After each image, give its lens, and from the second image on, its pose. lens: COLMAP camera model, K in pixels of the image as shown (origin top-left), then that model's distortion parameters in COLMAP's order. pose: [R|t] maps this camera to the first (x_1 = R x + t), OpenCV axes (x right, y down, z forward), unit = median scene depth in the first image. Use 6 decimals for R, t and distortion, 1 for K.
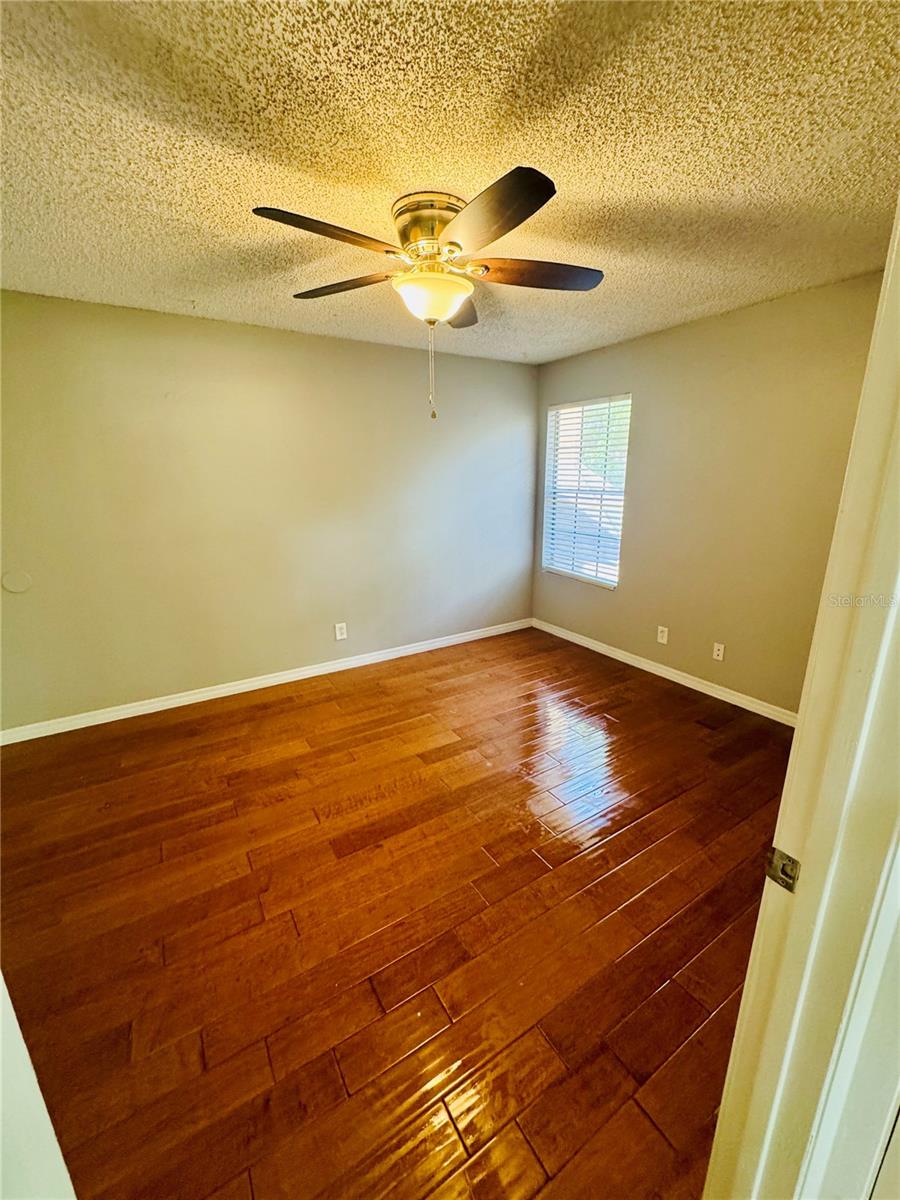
lens RADIAL K [[483.5, 0, 456.9], [0, 483.5, 602.9], [0, 0, 1]] dist [0.000559, 0.000275]
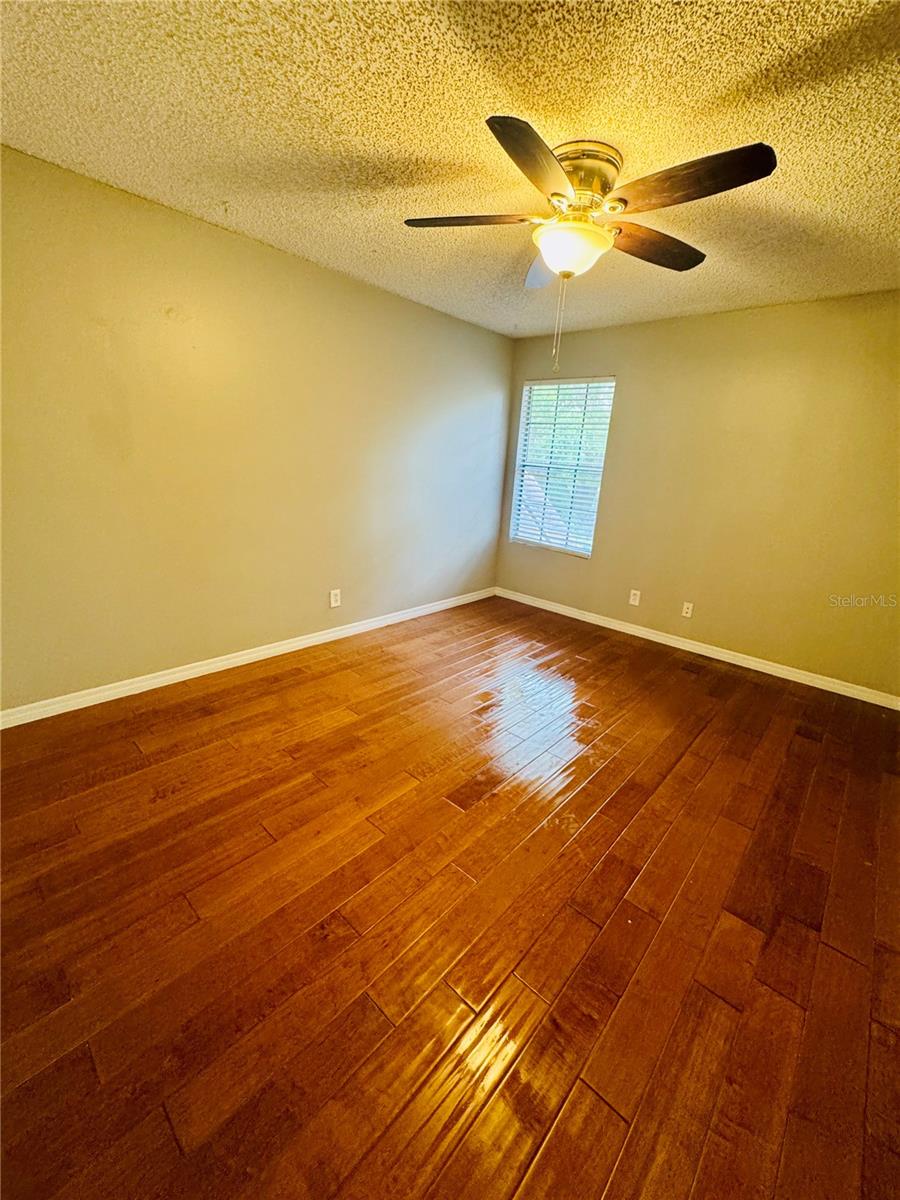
lens RADIAL K [[483.5, 0, 459.1], [0, 483.5, 602.3], [0, 0, 1]] dist [0.000559, 0.000275]
pose [[0.958958, -0.014013, 0.283201, -0.296855], [0.003649, 0.999305, 0.037090, 0.035073], [-0.283524, -0.034535, 0.958343, 0.035236]]
